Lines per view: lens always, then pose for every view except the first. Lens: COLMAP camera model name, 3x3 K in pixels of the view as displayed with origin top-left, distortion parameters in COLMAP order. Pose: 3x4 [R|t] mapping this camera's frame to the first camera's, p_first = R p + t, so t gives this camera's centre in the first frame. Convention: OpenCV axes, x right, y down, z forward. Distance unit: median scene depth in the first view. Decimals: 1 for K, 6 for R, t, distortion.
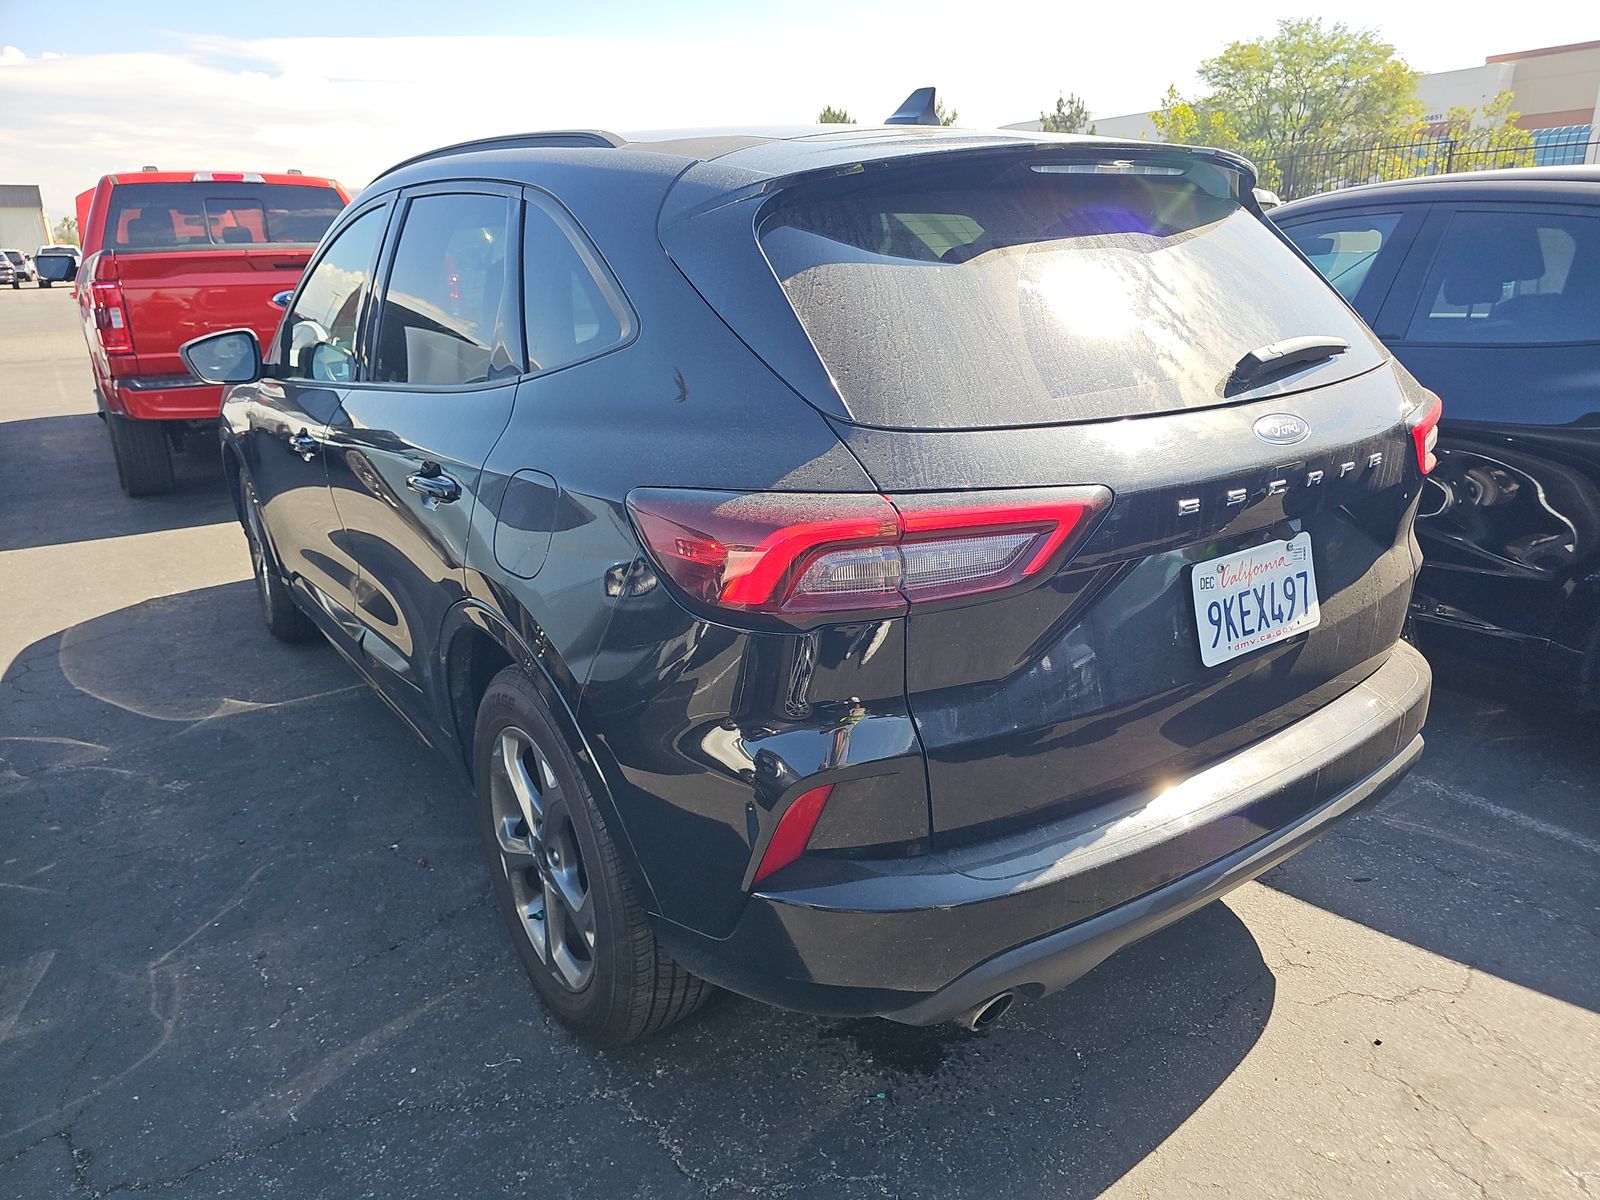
lens RADIAL K [[1070.0, 0, 793.6], [0, 1070.0, 605.7], [0, 0, 1]] dist [0.003409, -0.007336]
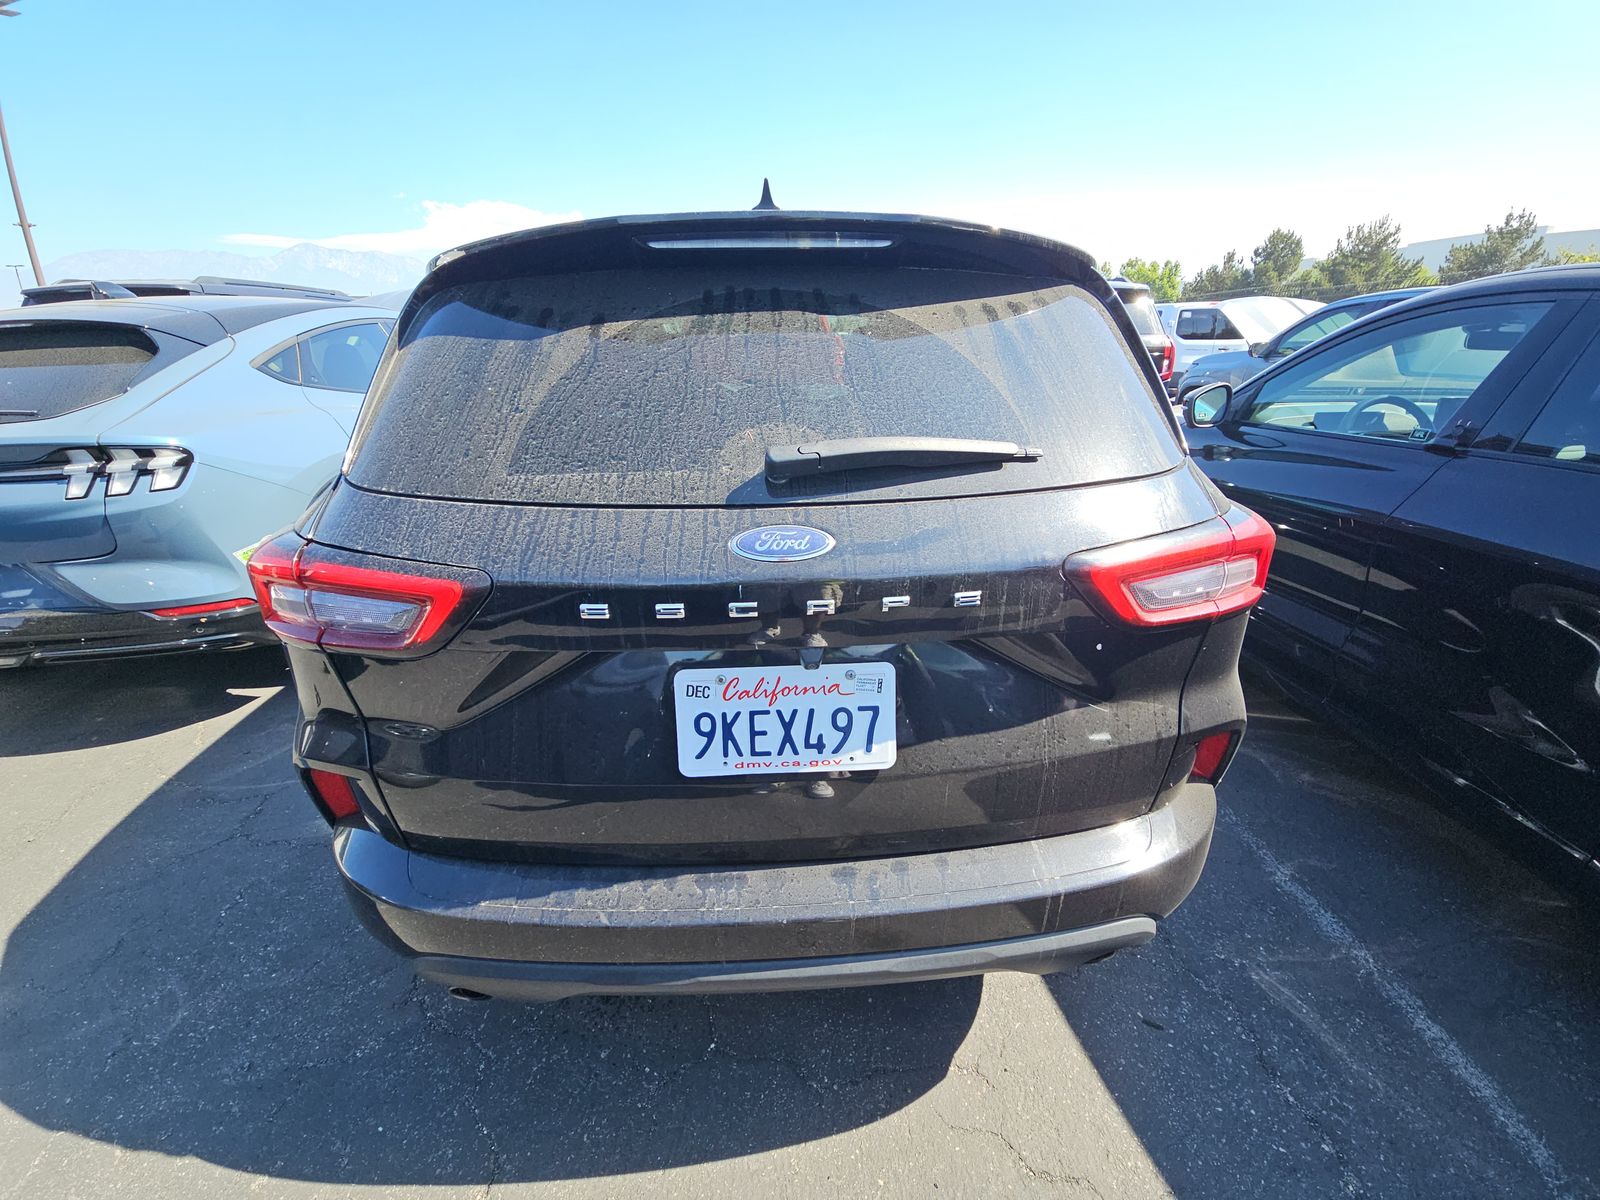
lens RADIAL K [[649.9, 0, 799.2], [0, 649.9, 601.1], [0, 0, 1]] dist [-0.000348, -0.001933]
pose [[0.849390, 0.213723, -0.482555, 0.669853], [-0.182583, 0.976873, 0.111276, -0.166162], [0.495177, -0.006411, 0.868768, 0.508073]]
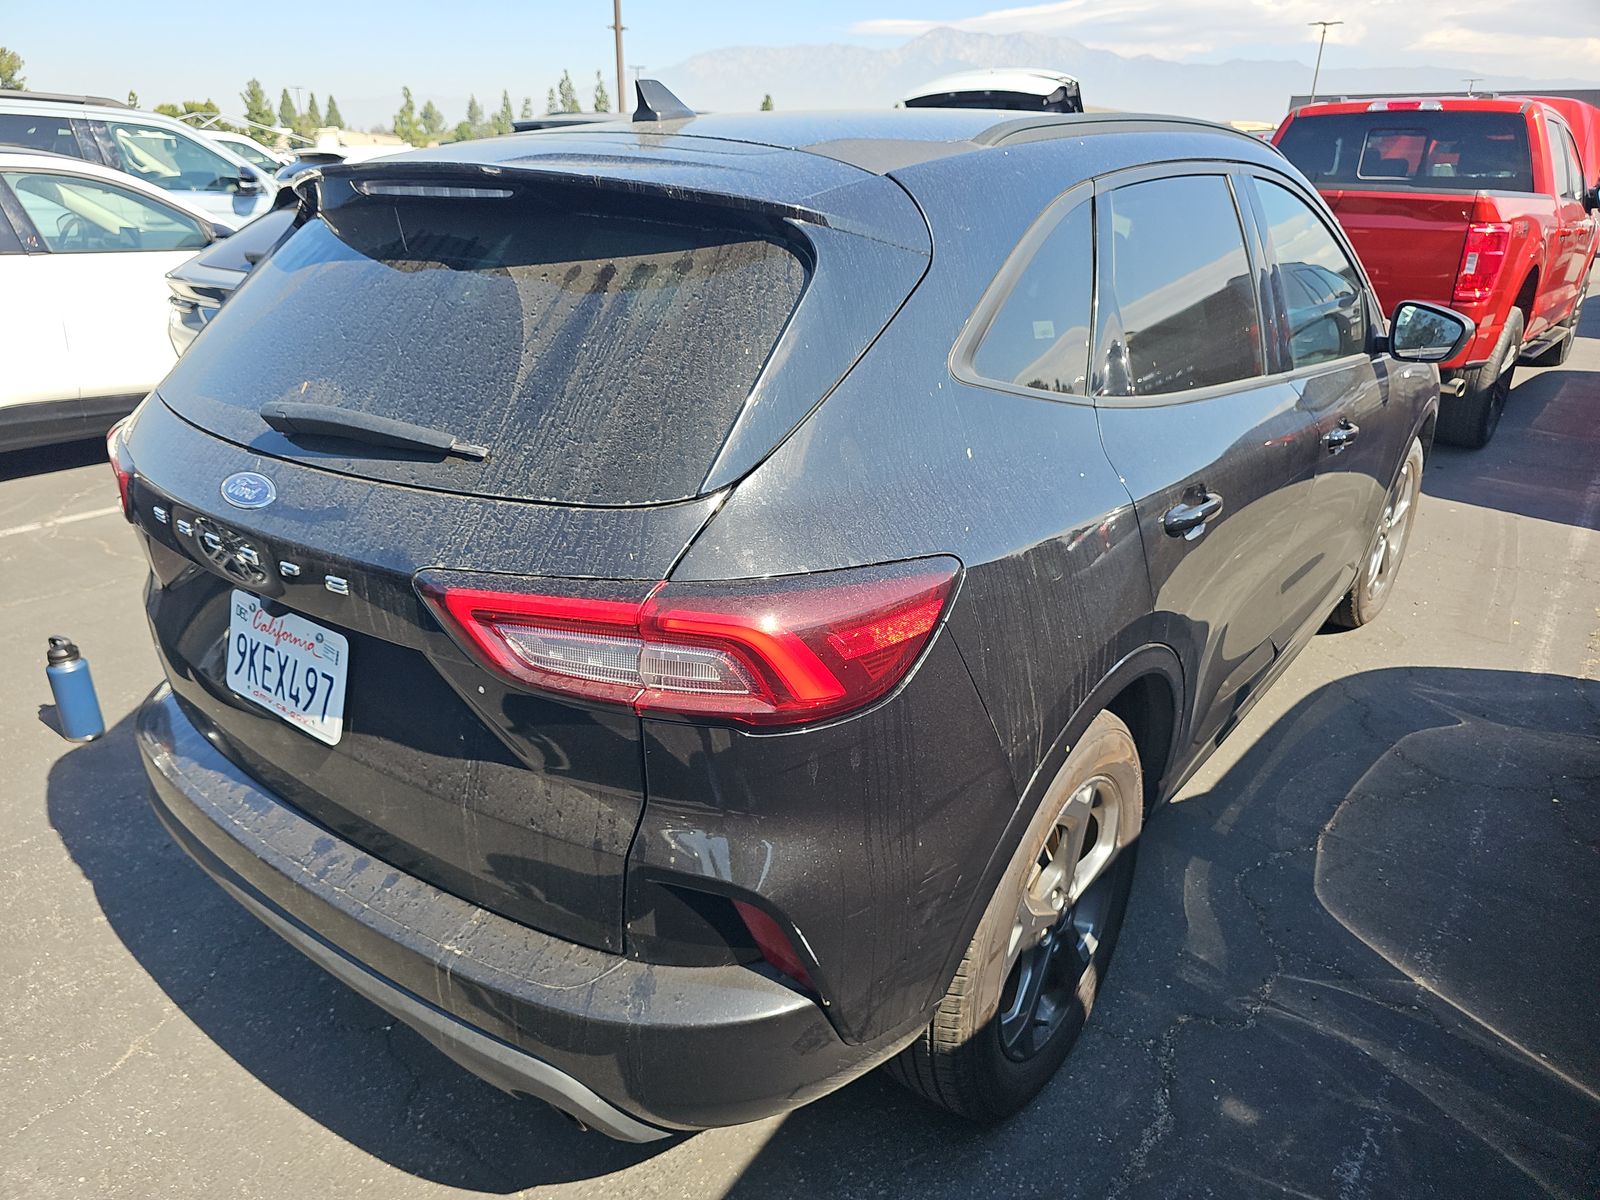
lens RADIAL K [[1070.0, 0, 787.5], [0, 1070.0, 596.7], [0, 0, 1]] dist [0.003409, -0.007336]
pose [[0.300729, 0.381009, -0.874296, 1.322942], [-0.319649, 0.903975, 0.283995, -0.453996], [0.898547, 0.194063, 0.393641, 0.986450]]
